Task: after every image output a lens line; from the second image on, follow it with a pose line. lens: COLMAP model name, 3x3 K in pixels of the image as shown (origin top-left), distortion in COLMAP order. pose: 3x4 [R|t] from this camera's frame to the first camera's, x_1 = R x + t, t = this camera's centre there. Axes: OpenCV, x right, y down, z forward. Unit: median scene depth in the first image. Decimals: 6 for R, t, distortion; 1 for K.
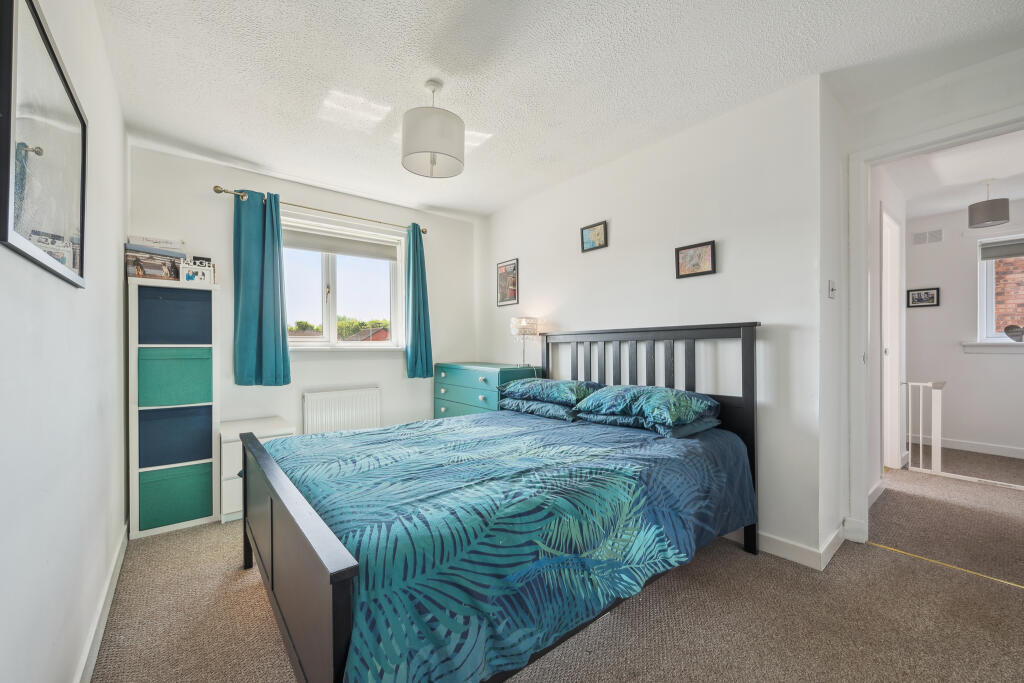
lens RADIAL K [[402.8, 0, 511.5], [0, 402.8, 346.8], [0, 0, 1]] dist [-0.003724, -0.000253]
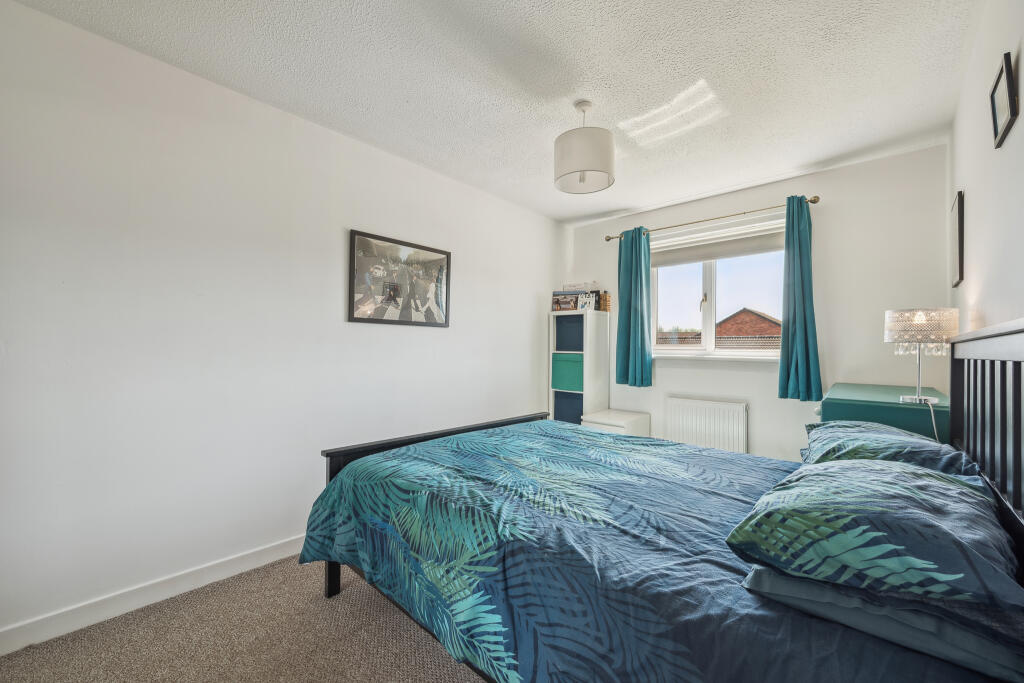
lens RADIAL K [[402.8, 0, 516.7], [0, 402.8, 342.7], [0, 0, 1]] dist [-0.003724, -0.000253]
pose [[0.140239, -0.006102, -0.990099, 0.659601], [-0.012434, 0.999891, -0.007923, -0.024203], [0.990040, 0.013422, 0.140148, 0.568317]]
